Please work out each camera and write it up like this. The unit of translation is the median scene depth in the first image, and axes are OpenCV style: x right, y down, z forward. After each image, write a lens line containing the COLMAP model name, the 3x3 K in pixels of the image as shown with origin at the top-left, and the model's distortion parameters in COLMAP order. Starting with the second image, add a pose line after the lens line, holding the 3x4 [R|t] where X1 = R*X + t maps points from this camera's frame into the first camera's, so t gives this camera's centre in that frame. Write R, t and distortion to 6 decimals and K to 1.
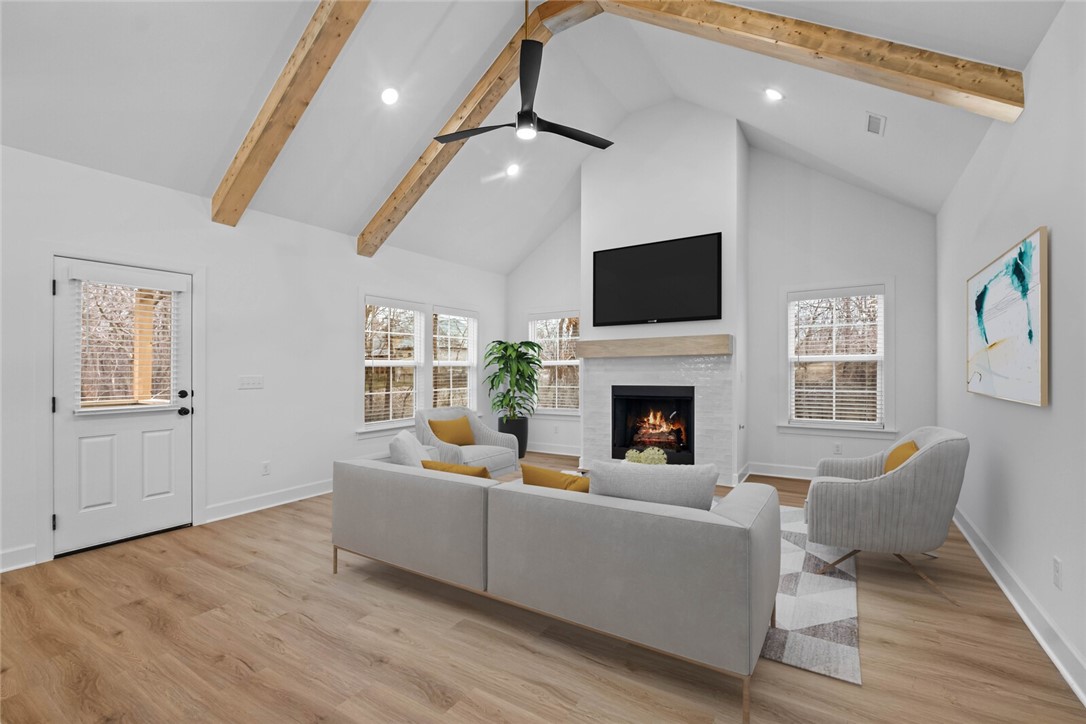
lens RADIAL K [[475.7, 0, 539.2], [0, 475.7, 367.5], [0, 0, 1]] dist [-0.003086, -0.001449]
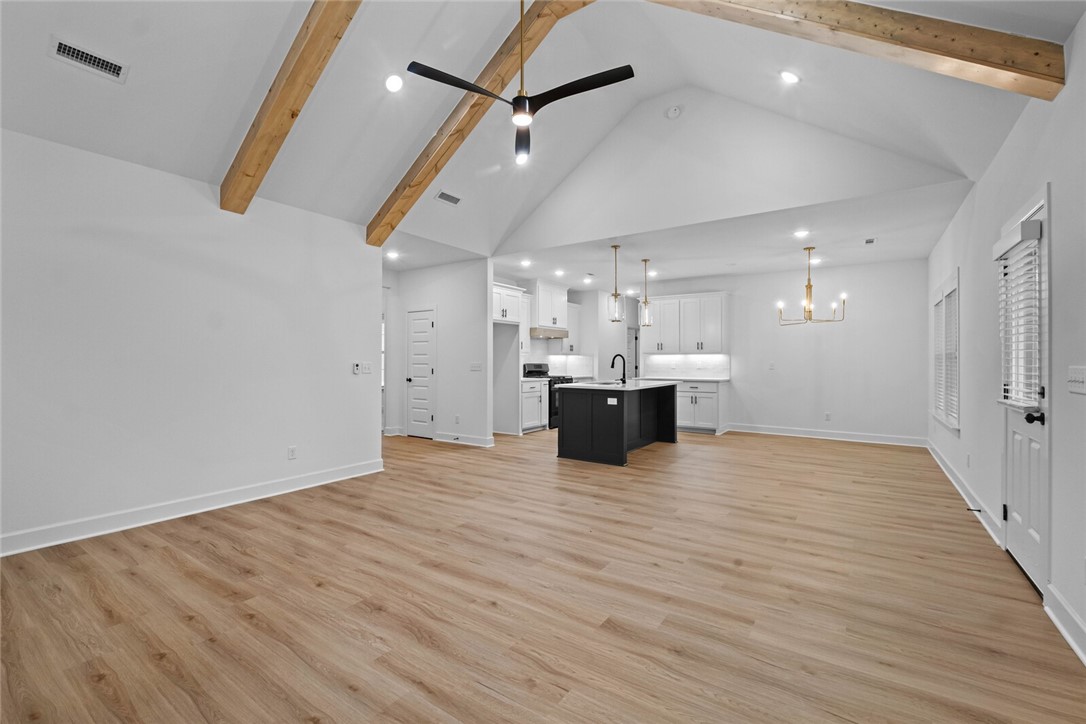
lens RADIAL K [[475.7, 0, 541.8], [0, 475.7, 360.7], [0, 0, 1]] dist [-0.003086, -0.001449]
pose [[-0.999688, 0.008638, 0.023430, -0.062178], [0.008734, 0.999954, 0.003990, 0.004400], [-0.023395, 0.004194, -0.999718, 1.185737]]
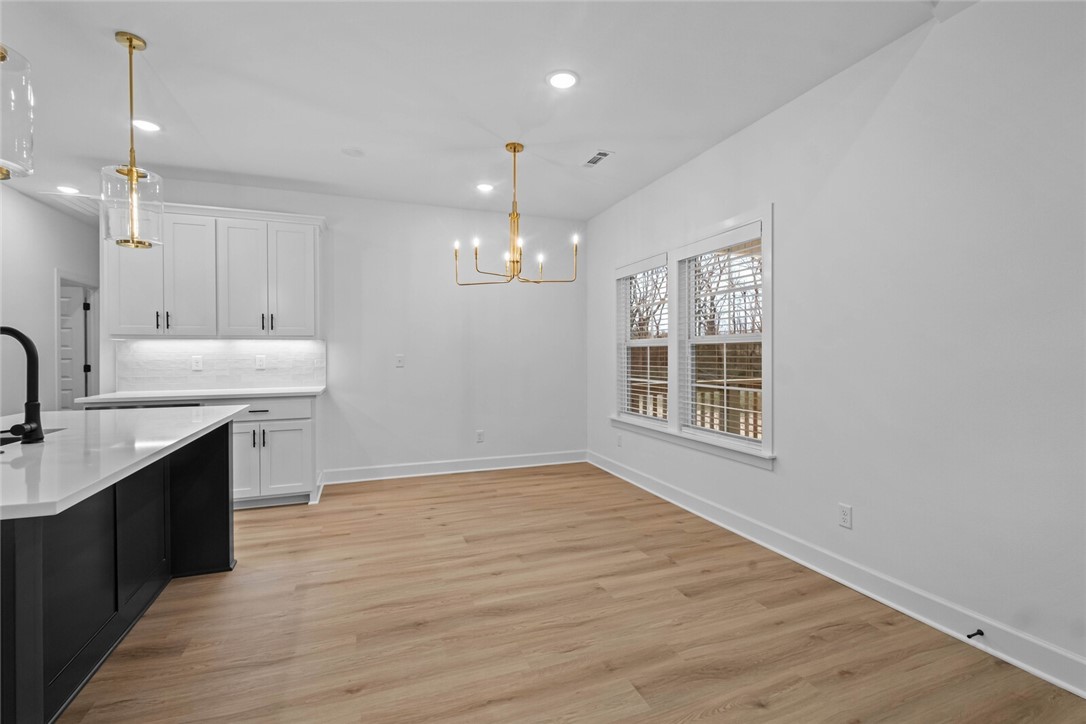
lens RADIAL K [[475.7, 0, 537.3], [0, 475.7, 354.0], [0, 0, 1]] dist [-0.003086, -0.001449]
pose [[-0.593686, 0.014845, -0.804560, -0.192263], [0.006552, 0.999886, 0.013614, 0.009672], [0.804670, 0.002811, -0.593715, 0.419848]]
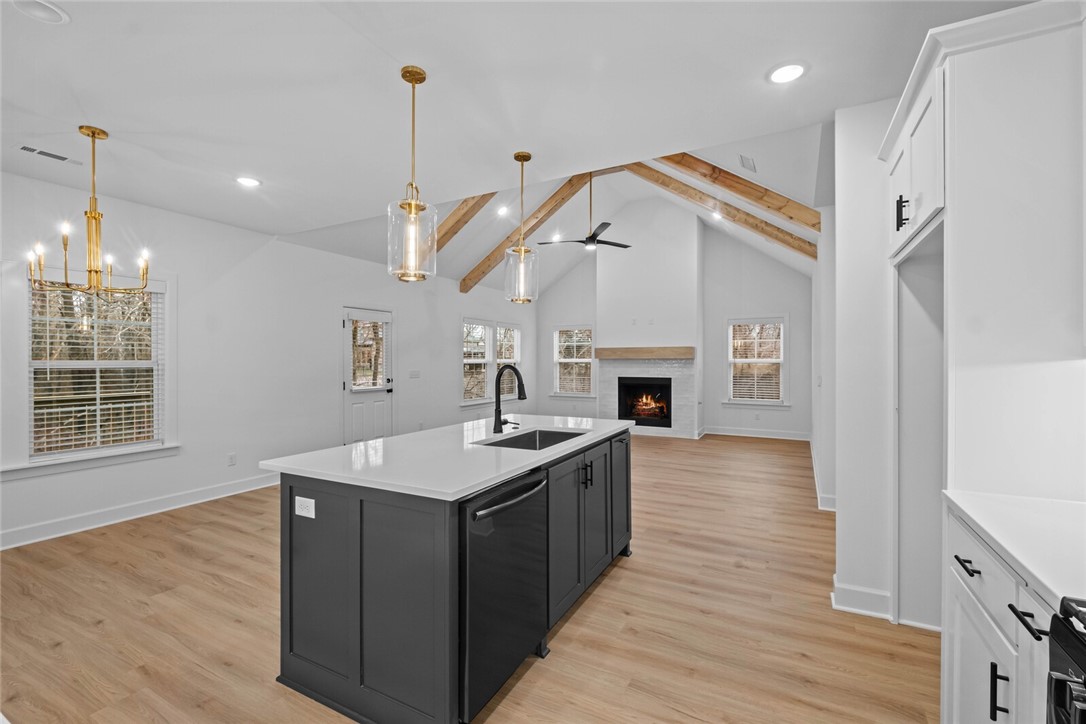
lens RADIAL K [[475.7, 0, 544.3], [0, 475.7, 352.9], [0, 0, 1]] dist [-0.003086, -0.001449]
pose [[0.995870, 0.008087, 0.090430, -0.241402], [-0.005901, 0.999684, -0.024415, -0.004341], [-0.090599, 0.023781, 0.995604, -0.545937]]
